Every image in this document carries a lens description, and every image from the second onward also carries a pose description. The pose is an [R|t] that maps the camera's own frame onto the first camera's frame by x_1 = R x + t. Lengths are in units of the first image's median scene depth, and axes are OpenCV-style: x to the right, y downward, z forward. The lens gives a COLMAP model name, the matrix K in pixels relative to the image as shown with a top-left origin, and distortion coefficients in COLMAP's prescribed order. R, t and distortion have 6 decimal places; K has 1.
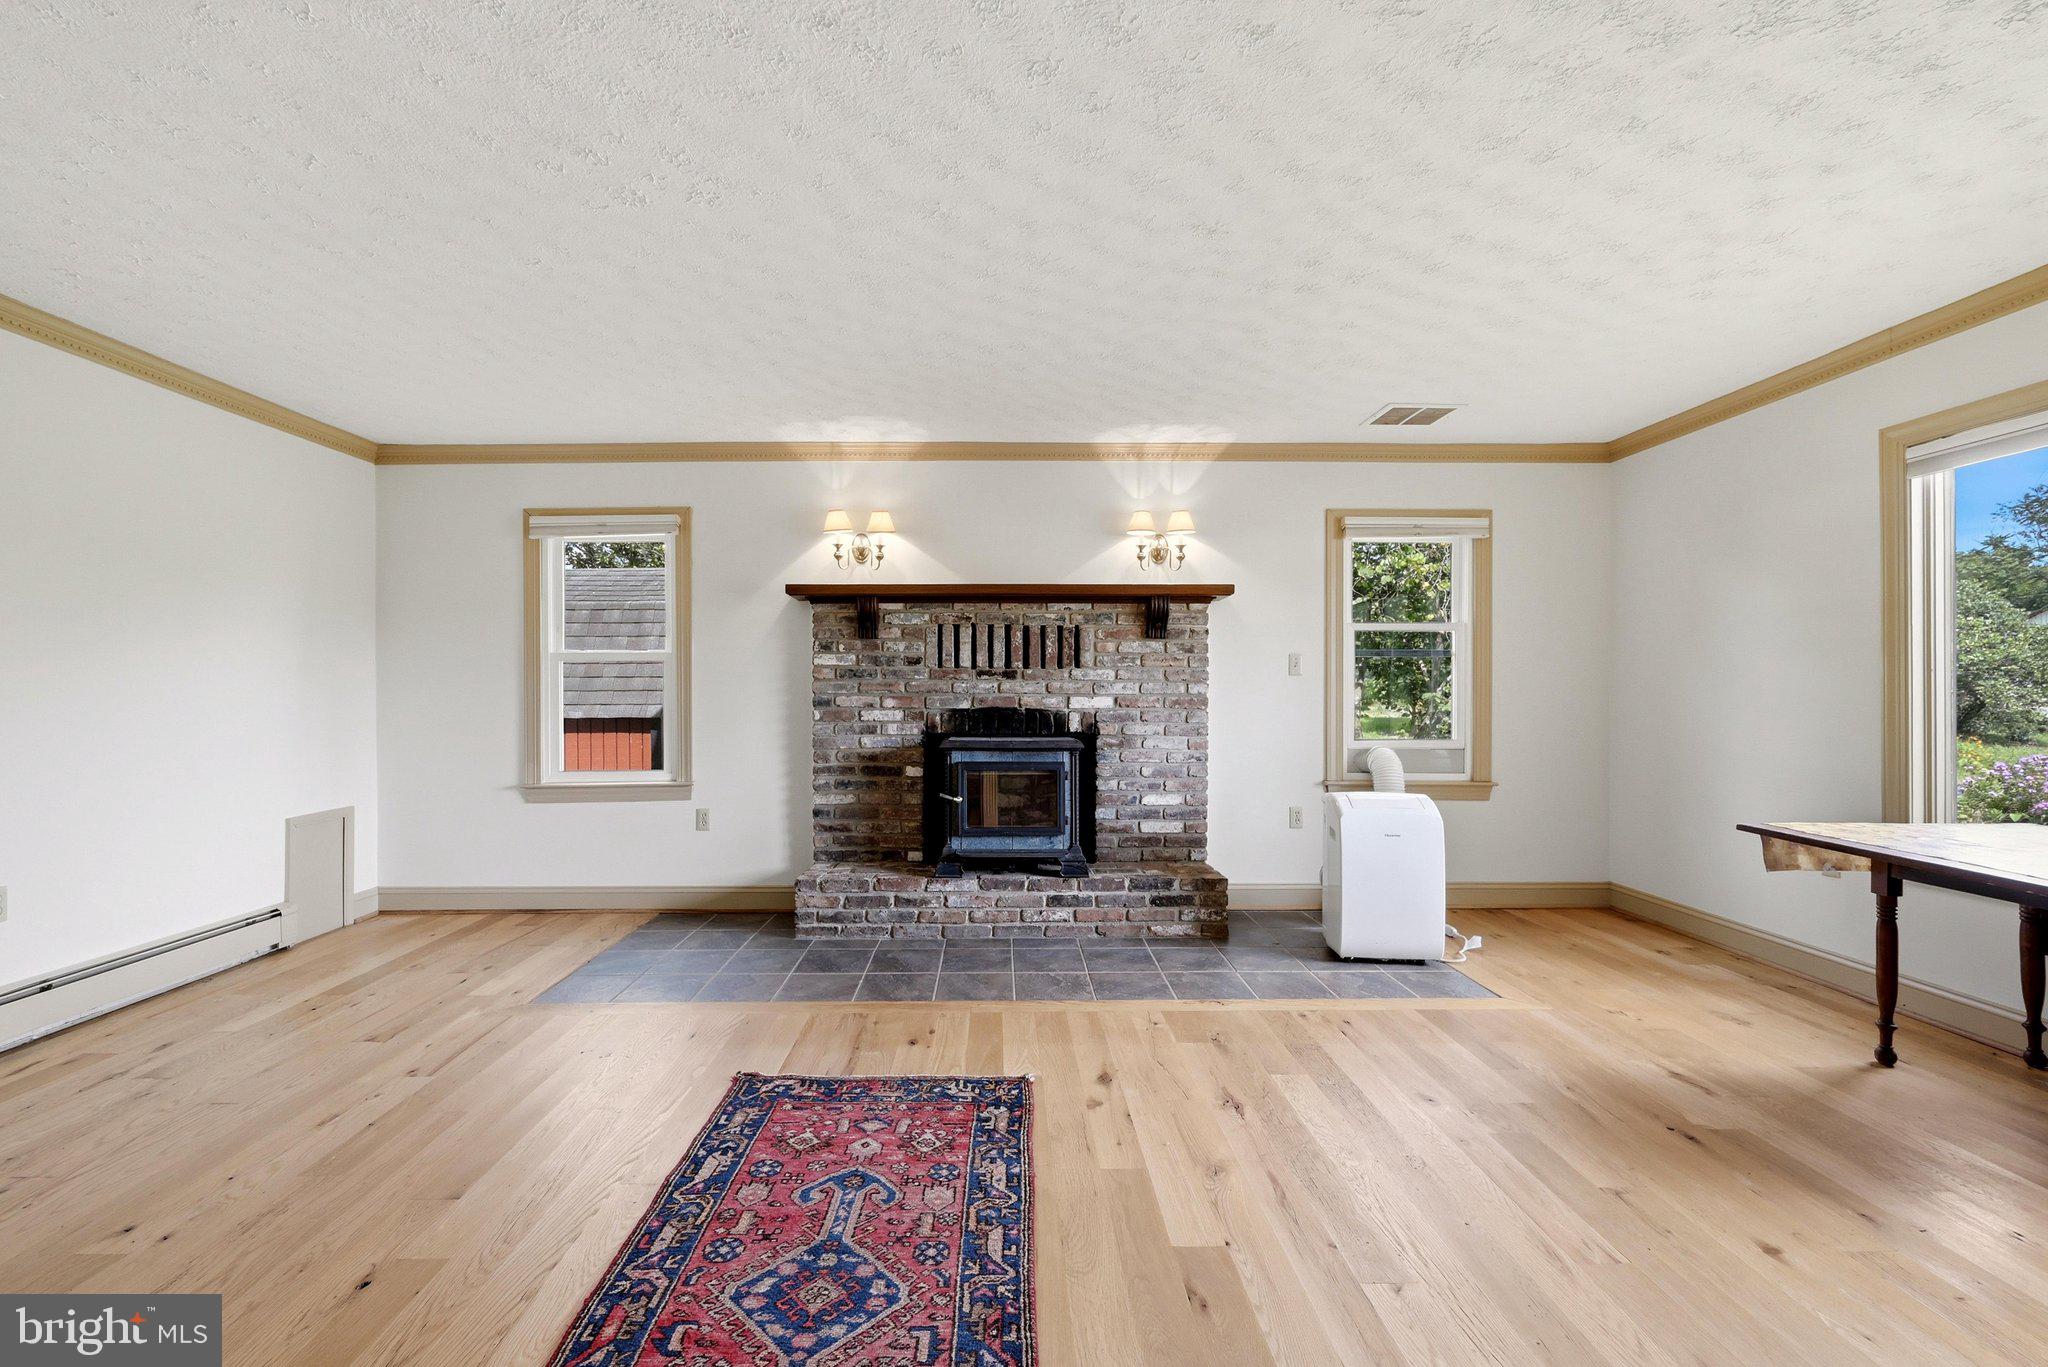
lens RADIAL K [[833.2, 0, 1014.6], [0, 833.2, 688.3], [0, 0, 1]] dist [0.000452, 0.000038]
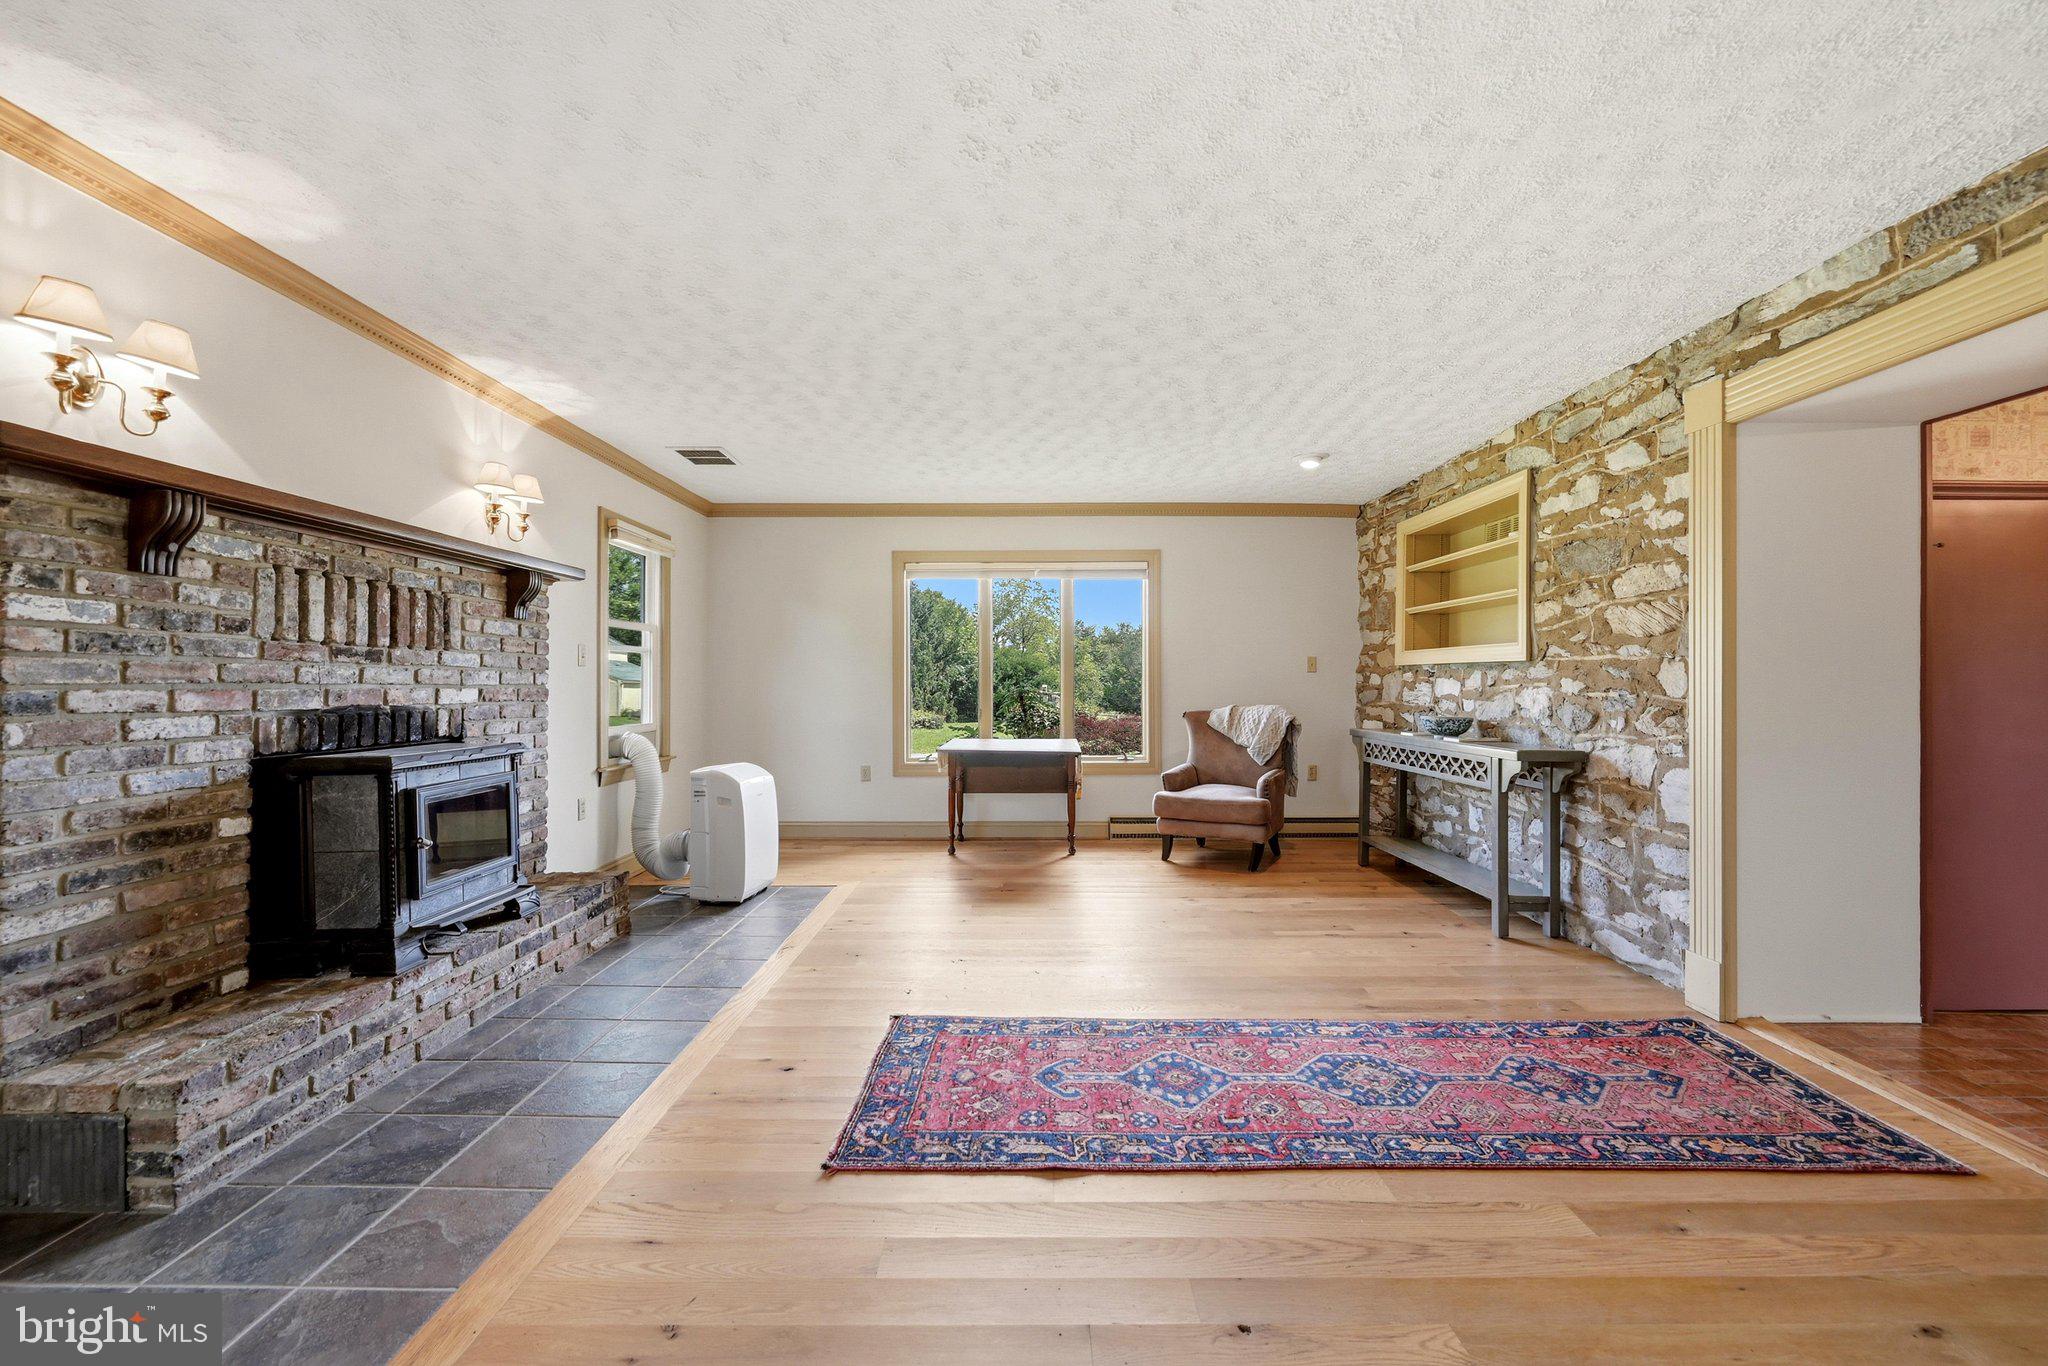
lens RADIAL K [[808.5, 0, 1022.6], [0, 808.5, 675.4], [0, 0, 1]] dist [-0.000898, -0.000077]
pose [[0.019602, 0.010460, 0.999753, -0.643536], [-0.000448, 0.999945, -0.010453, 0.005609], [-0.999808, -0.000243, 0.019605, 0.471242]]
